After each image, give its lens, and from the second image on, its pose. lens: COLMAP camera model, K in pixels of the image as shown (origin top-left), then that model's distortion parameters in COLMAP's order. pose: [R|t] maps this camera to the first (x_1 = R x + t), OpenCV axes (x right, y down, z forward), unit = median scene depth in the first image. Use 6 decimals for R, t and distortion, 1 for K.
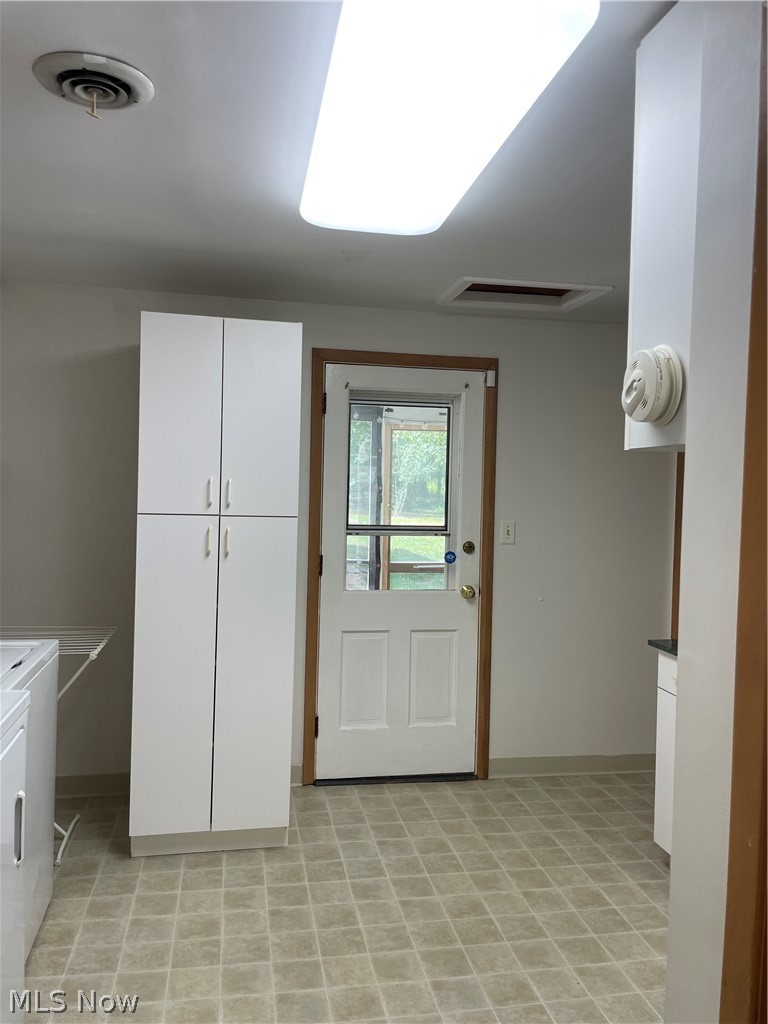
lens RADIAL K [[777.0, 0, 361.8], [0, 777.0, 479.6], [0, 0, 1]] dist [0.067617, -0.086194]
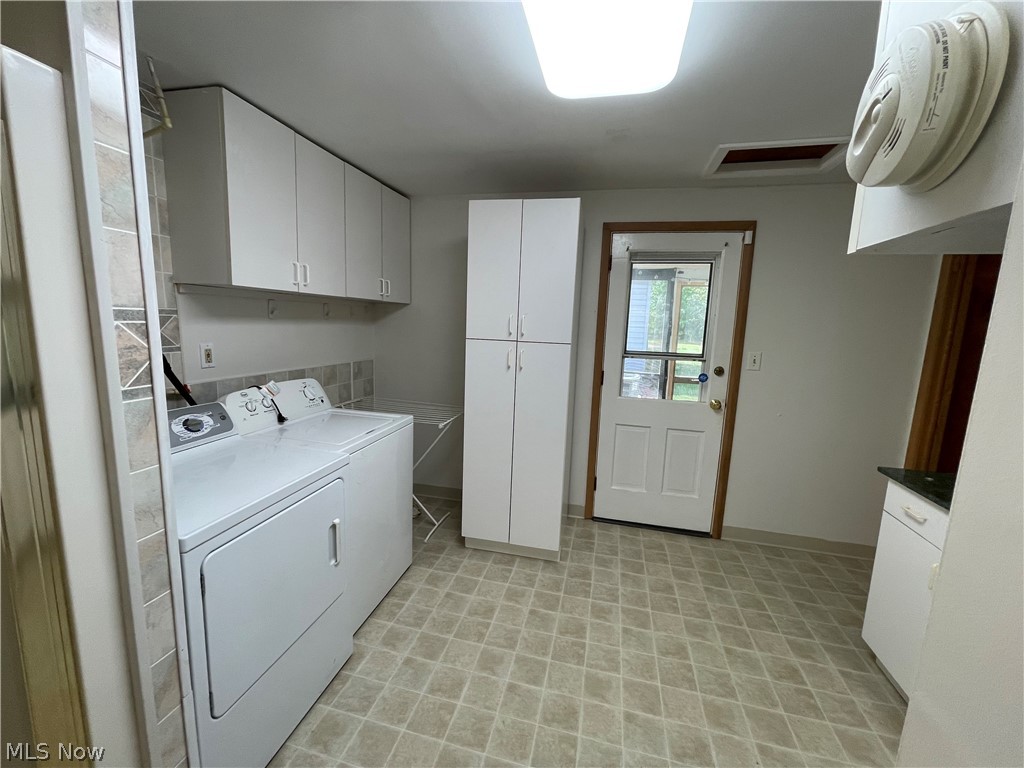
lens RADIAL K [[411.2, 0, 511.4], [0, 411.2, 375.0], [0, 0, 1]] dist [-0.007853, 0.002408]
pose [[0.917978, 0.059007, -0.392217, 0.112411], [-0.009114, 0.991749, 0.127870, 0.010250], [0.396526, -0.113807, 0.910942, 0.293245]]
